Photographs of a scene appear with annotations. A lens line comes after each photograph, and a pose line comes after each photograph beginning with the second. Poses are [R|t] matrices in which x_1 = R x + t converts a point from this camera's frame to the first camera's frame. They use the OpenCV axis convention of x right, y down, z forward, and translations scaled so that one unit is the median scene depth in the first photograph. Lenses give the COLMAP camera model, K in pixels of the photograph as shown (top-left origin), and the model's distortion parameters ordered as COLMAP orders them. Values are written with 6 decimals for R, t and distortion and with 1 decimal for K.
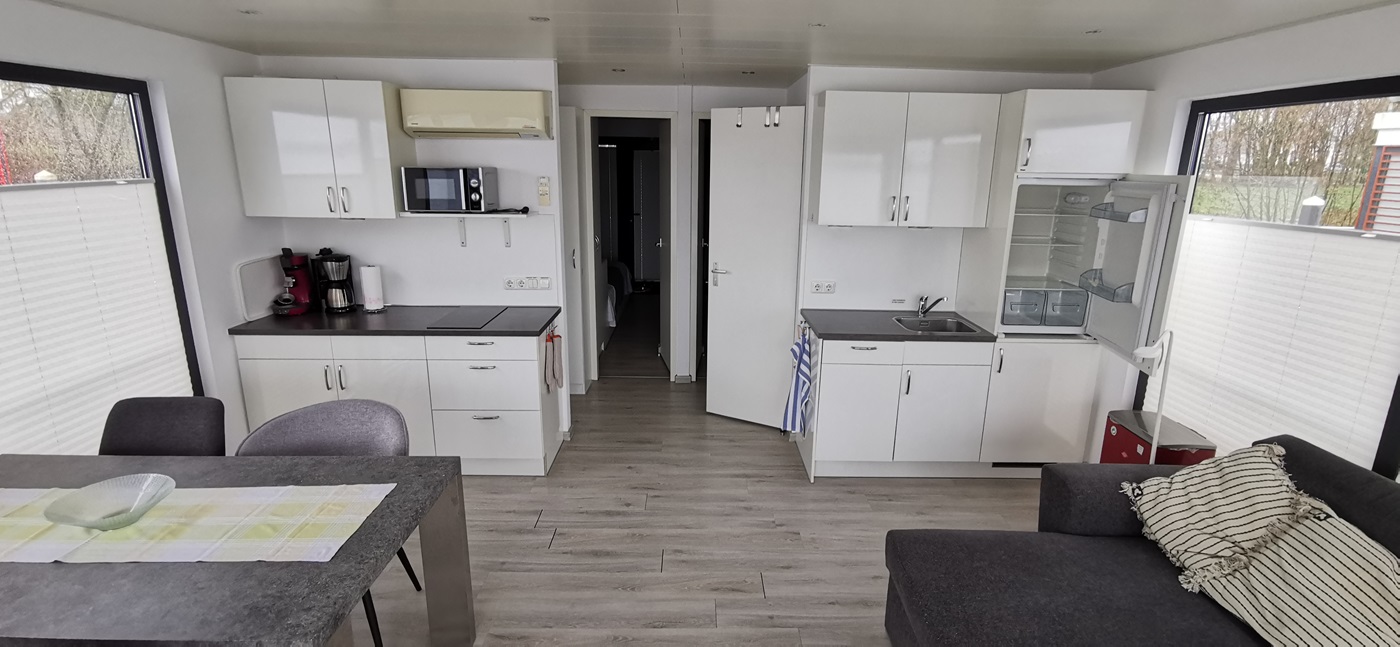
lens RADIAL K [[640.7, 0, 705.3], [0, 640.7, 322.7], [0, 0, 1]] dist [0.002464, 0.000373]
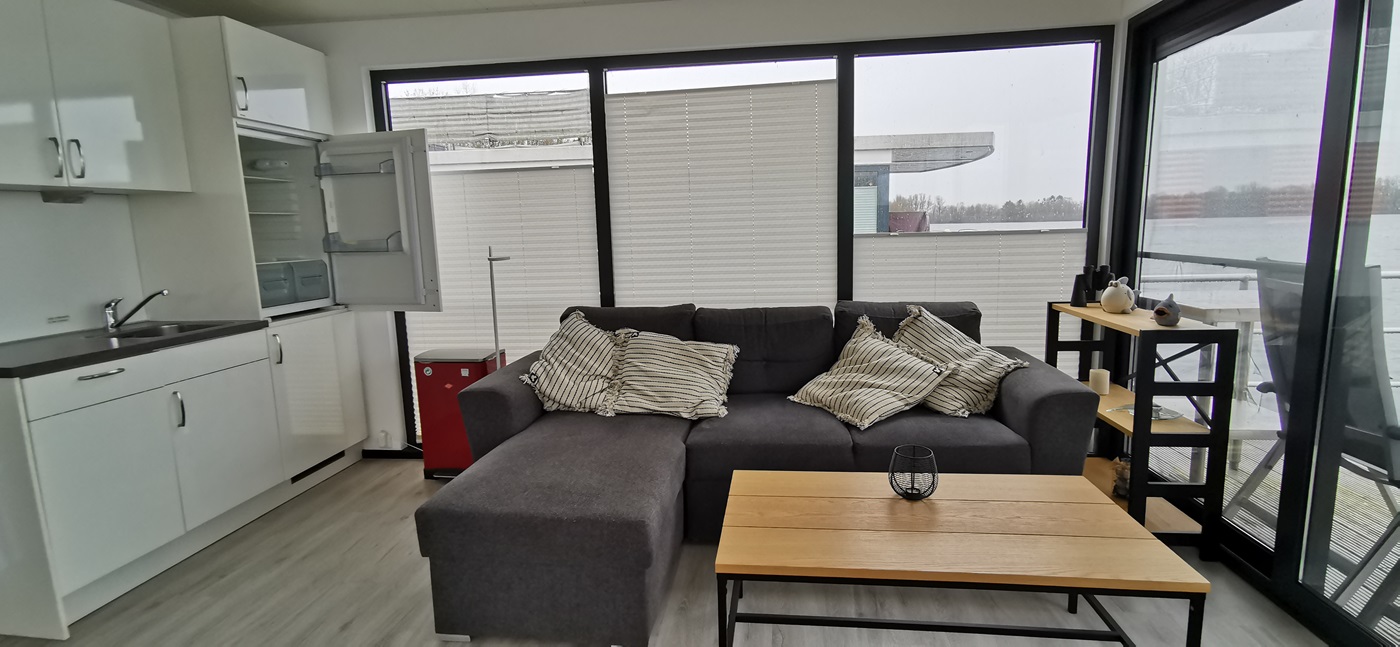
lens RADIAL K [[640.7, 0, 705.3], [0, 640.7, 322.7], [0, 0, 1]] dist [0.002464, 0.000373]
pose [[0.120847, -0.168561, 0.978255, -0.324051], [0.270393, 0.953803, 0.130946, 0.079645], [-0.955136, 0.248689, 0.160842, 0.387671]]
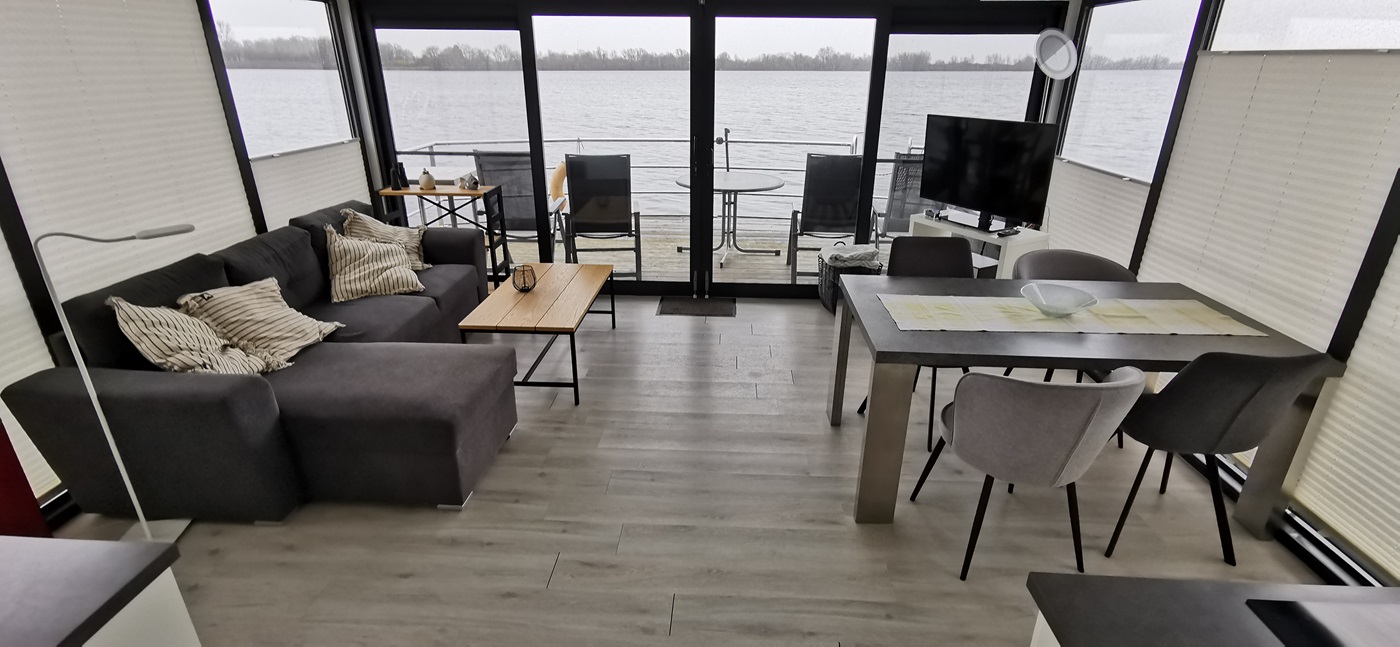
lens RADIAL K [[640.7, 0, 705.3], [0, 640.7, 322.7], [0, 0, 1]] dist [0.002464, 0.000373]
pose [[-0.997849, -0.044178, 0.048434, -0.122968], [-0.006937, 0.805833, 0.592103, -0.316779], [-0.065188, 0.590493, -0.804406, 1.365098]]
